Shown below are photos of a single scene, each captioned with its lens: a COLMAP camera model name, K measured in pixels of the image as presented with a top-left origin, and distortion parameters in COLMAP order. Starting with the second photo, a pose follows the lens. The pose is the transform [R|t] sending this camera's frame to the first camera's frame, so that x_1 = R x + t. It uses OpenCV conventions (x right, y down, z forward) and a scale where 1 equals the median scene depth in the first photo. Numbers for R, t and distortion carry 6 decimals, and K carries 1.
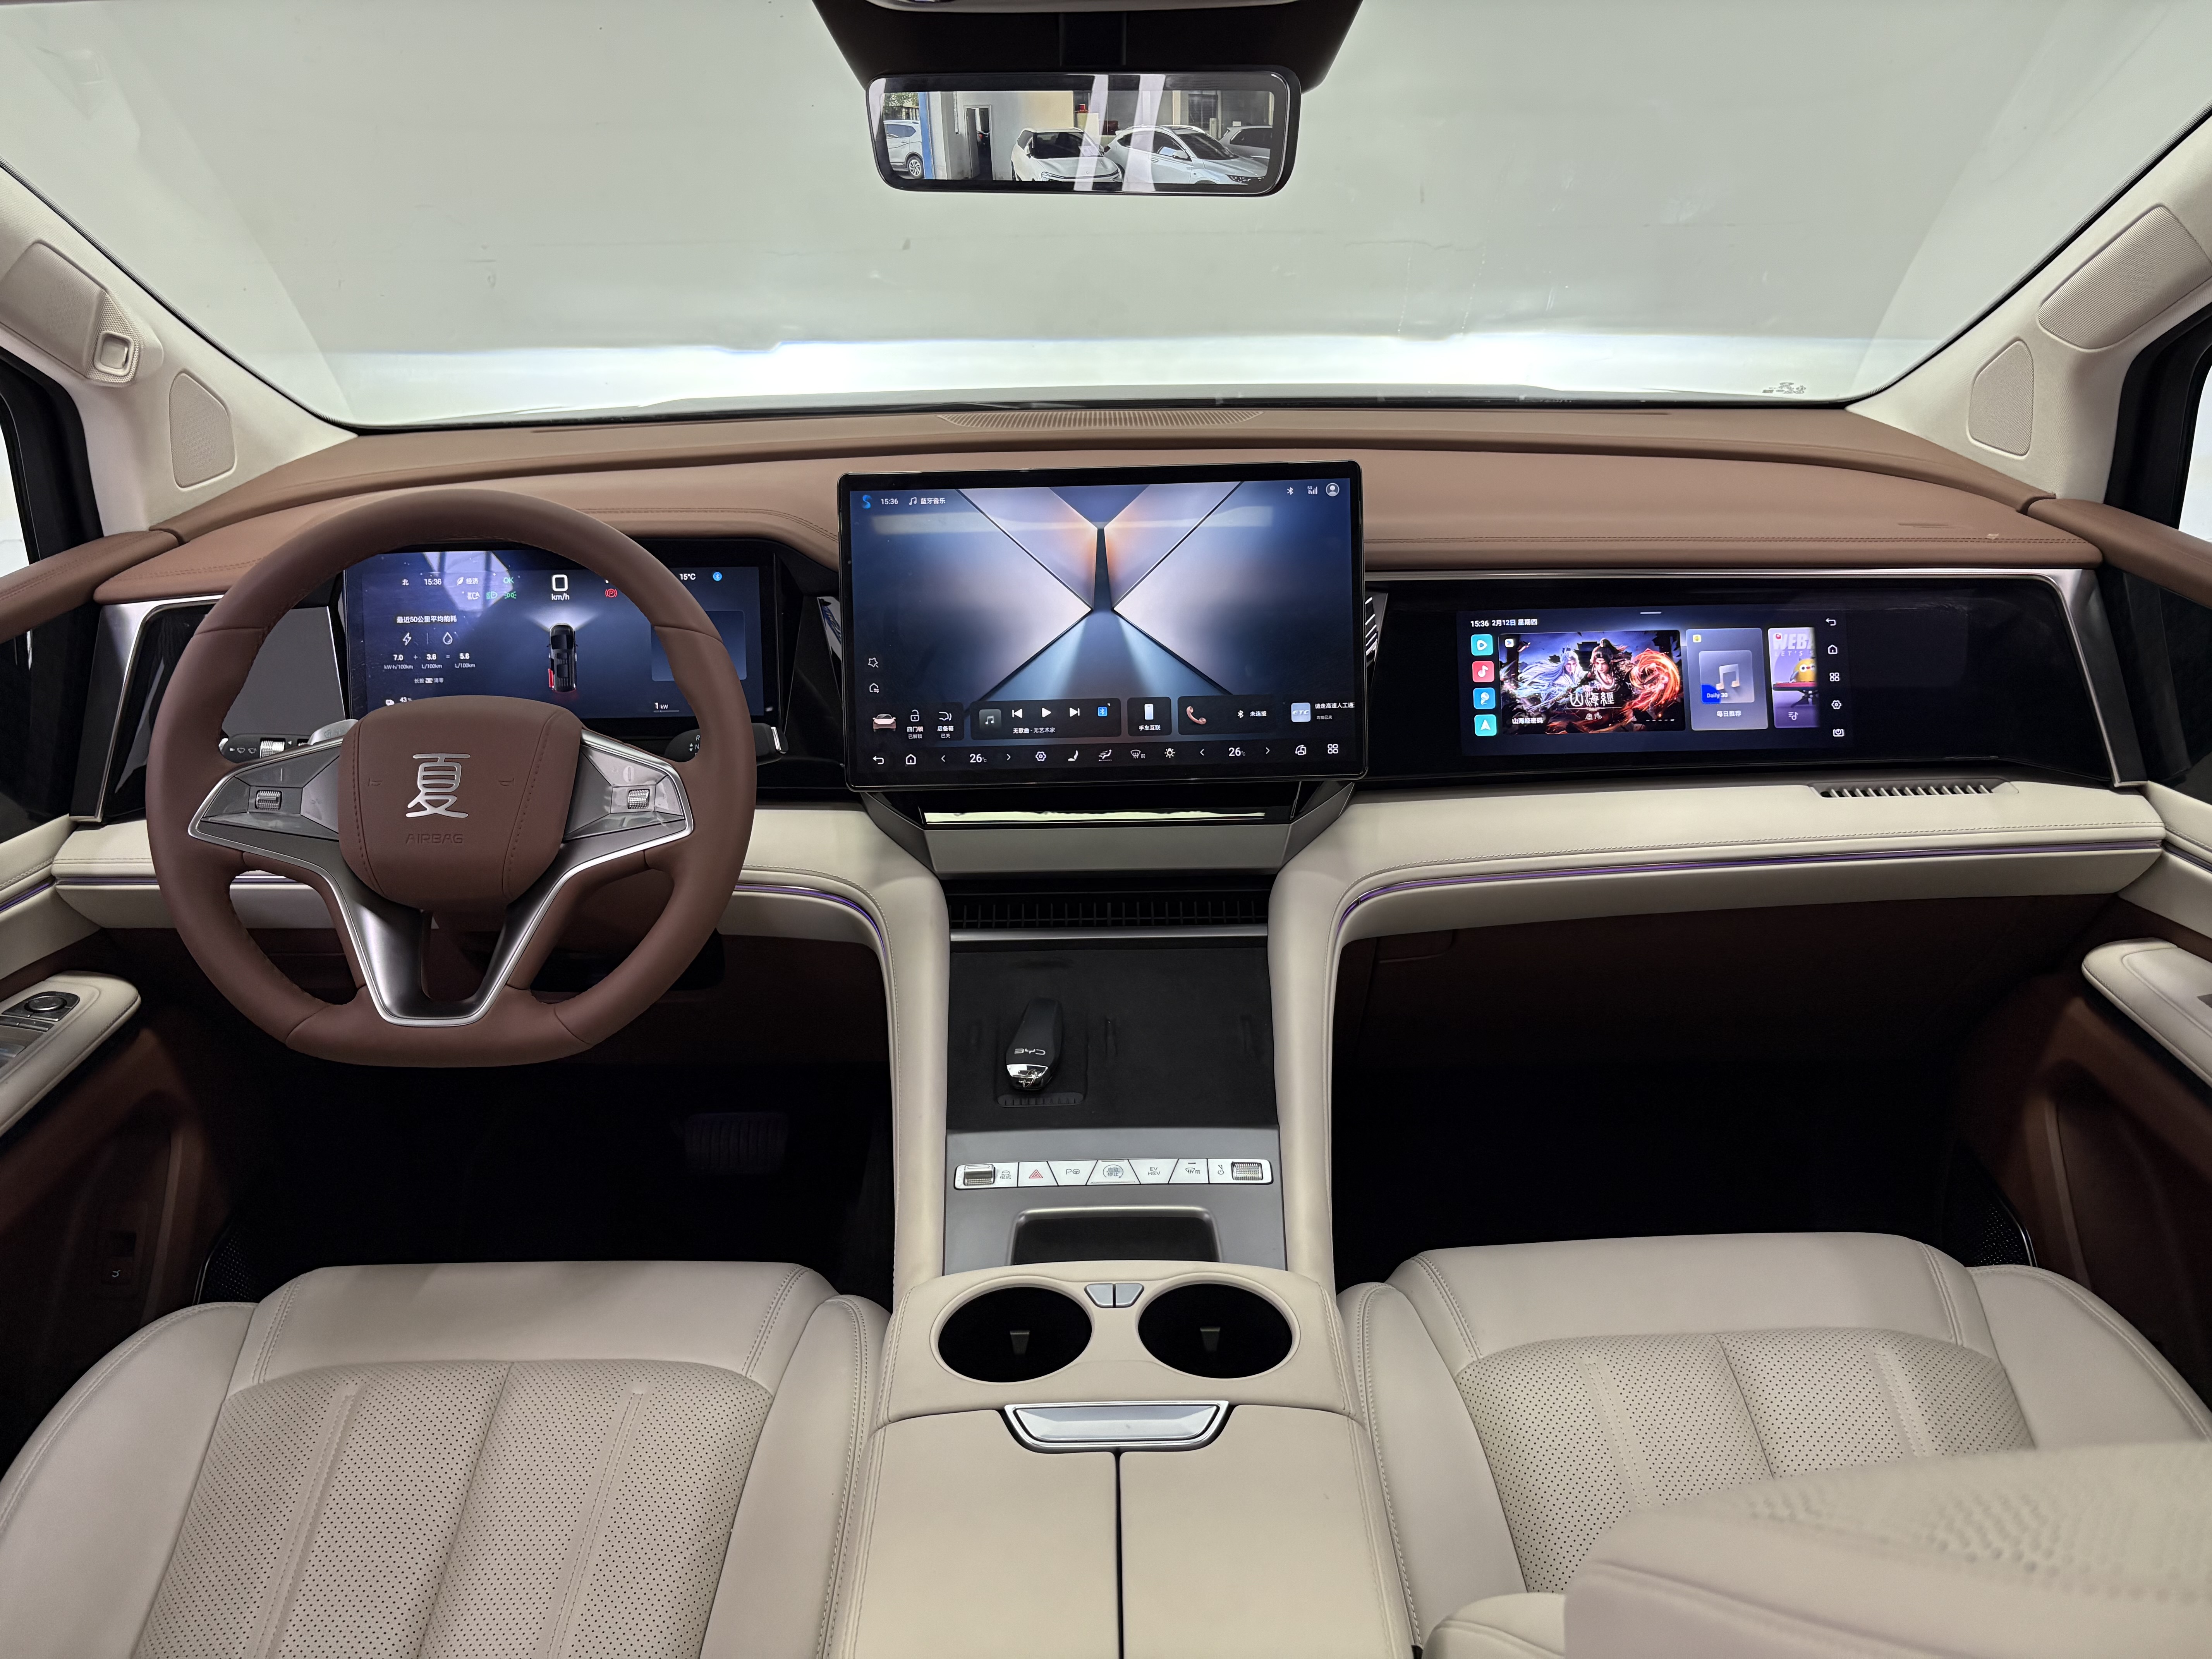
lens RADIAL K [[1714.7, 0, 1106.0], [0, 1714.7, 829.5], [0, 0, 1]] dist [0.061605, -0.075071]
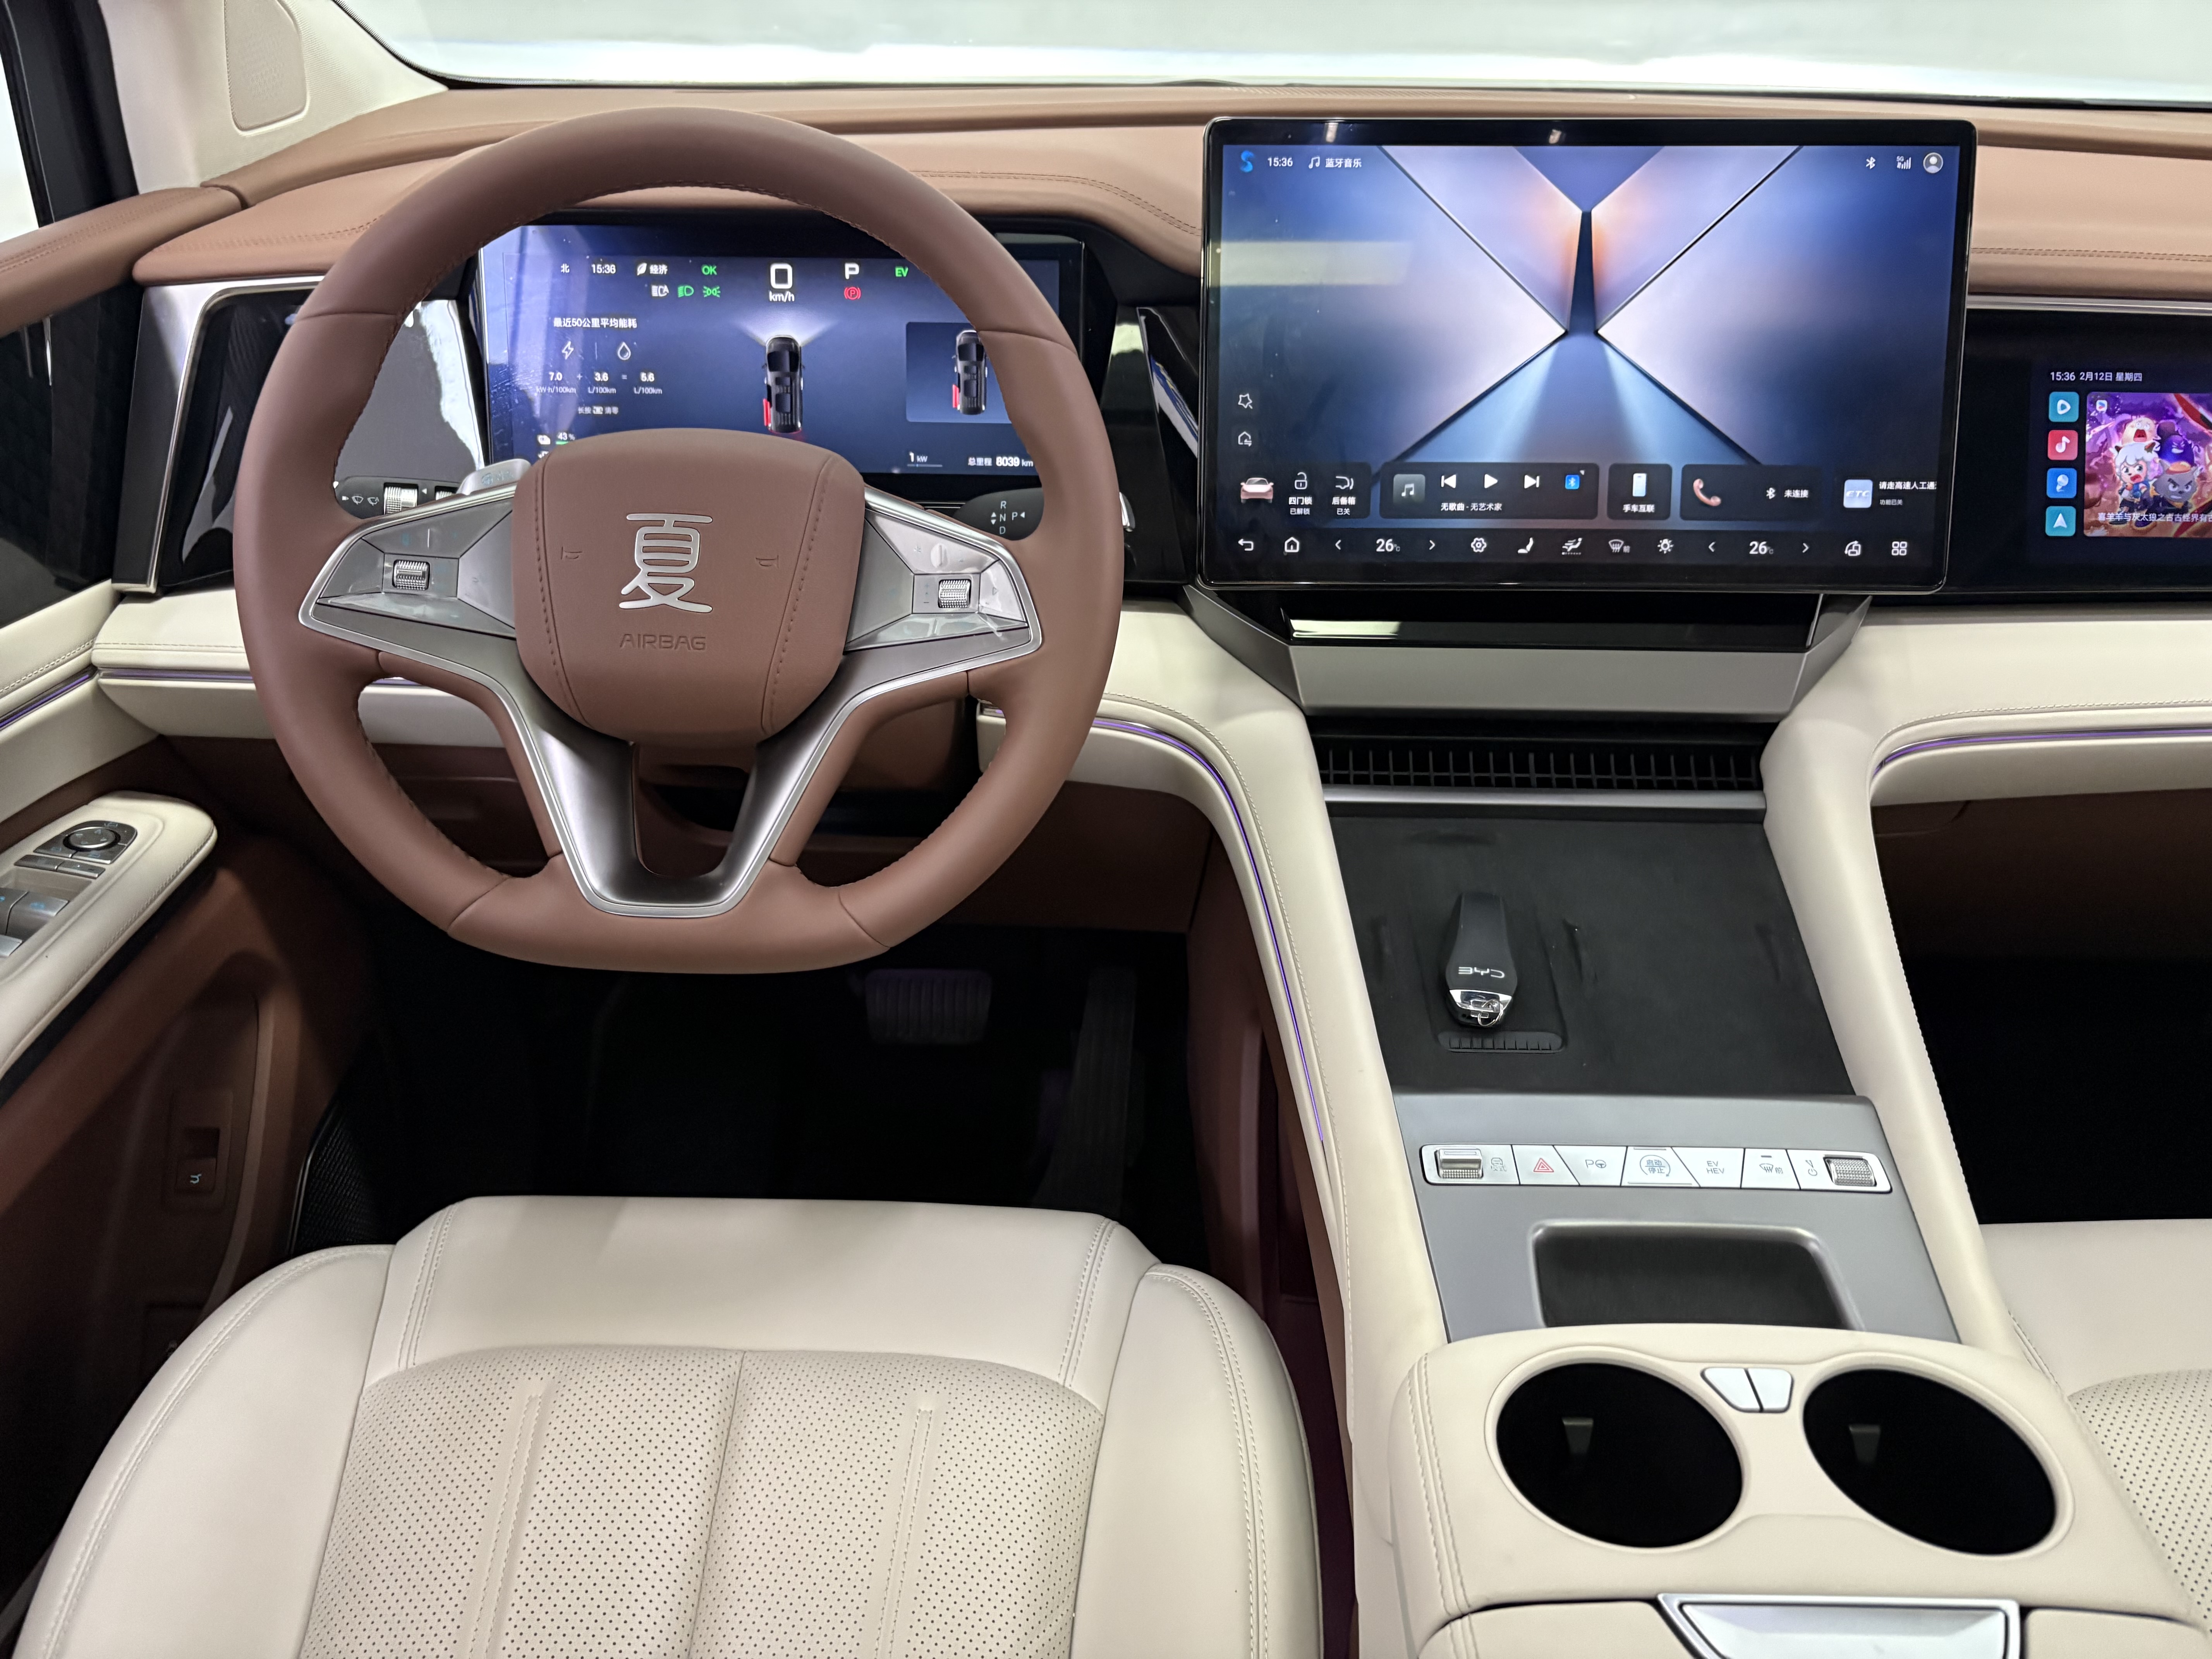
lens RADIAL K [[1737.2, 0, 1105.5], [0, 1737.2, 840.1], [0, 0, 1]] dist [0.014795, -0.005168]
pose [[0.999418, 0.033980, -0.002945, -0.184174], [-0.033311, 0.990983, 0.129777, -0.010439], [0.007328, -0.129604, 0.991539, 0.276578]]
